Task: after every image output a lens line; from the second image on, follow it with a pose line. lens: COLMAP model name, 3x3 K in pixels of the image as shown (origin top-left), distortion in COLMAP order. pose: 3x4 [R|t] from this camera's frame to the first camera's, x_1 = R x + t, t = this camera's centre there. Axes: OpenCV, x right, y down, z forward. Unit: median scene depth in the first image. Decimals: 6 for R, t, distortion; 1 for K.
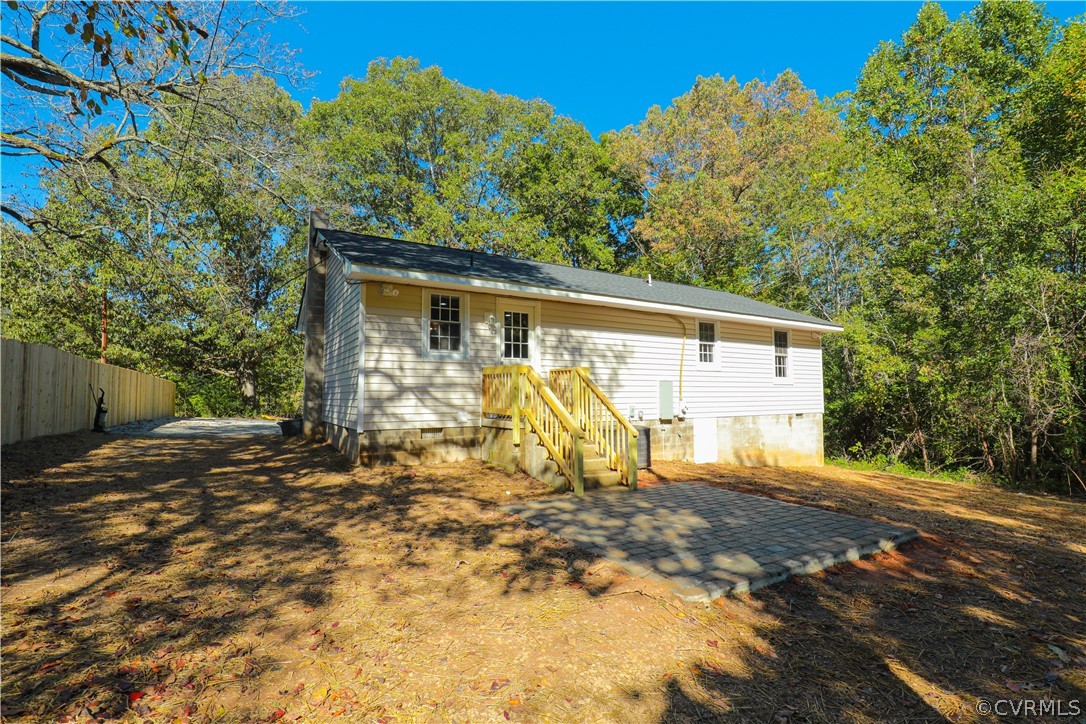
lens RADIAL K [[514.2, 0, 538.5], [0, 514.2, 358.8], [0, 0, 1]] dist [-0.035517, 0.006889]
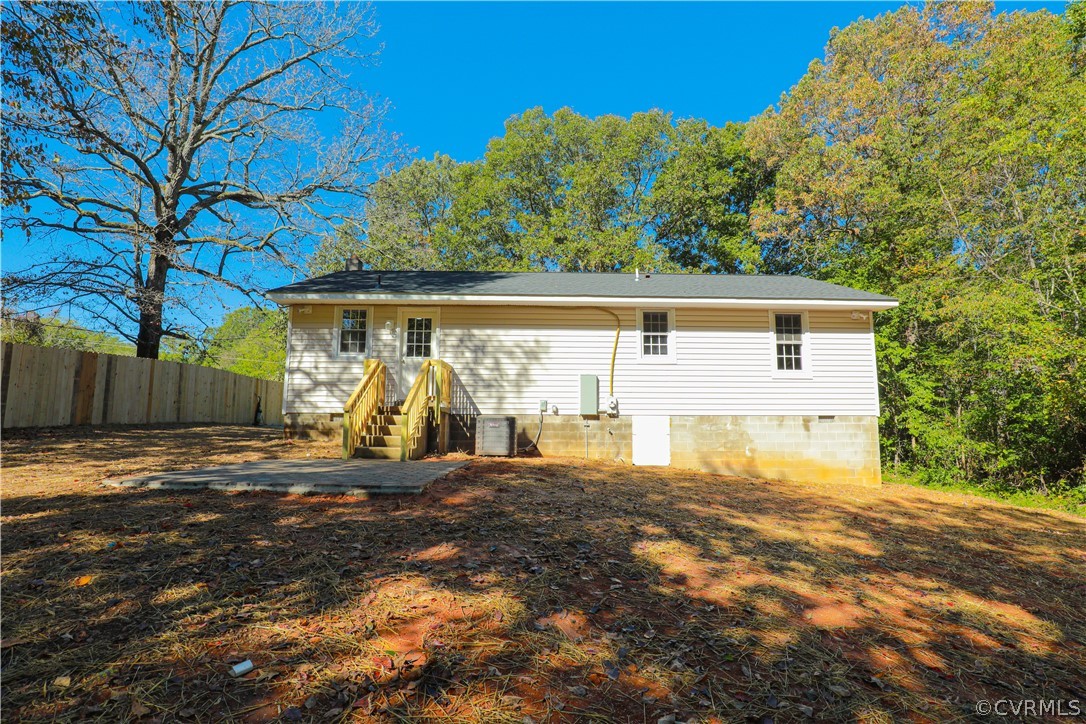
lens RADIAL K [[514.2, 0, 537.6], [0, 514.2, 364.4], [0, 0, 1]] dist [-0.035517, 0.006889]
pose [[0.859293, -0.048918, -0.509139, 0.753976], [0.028019, 0.998423, -0.048640, 0.076346], [0.510716, 0.027530, 0.859309, 0.133615]]
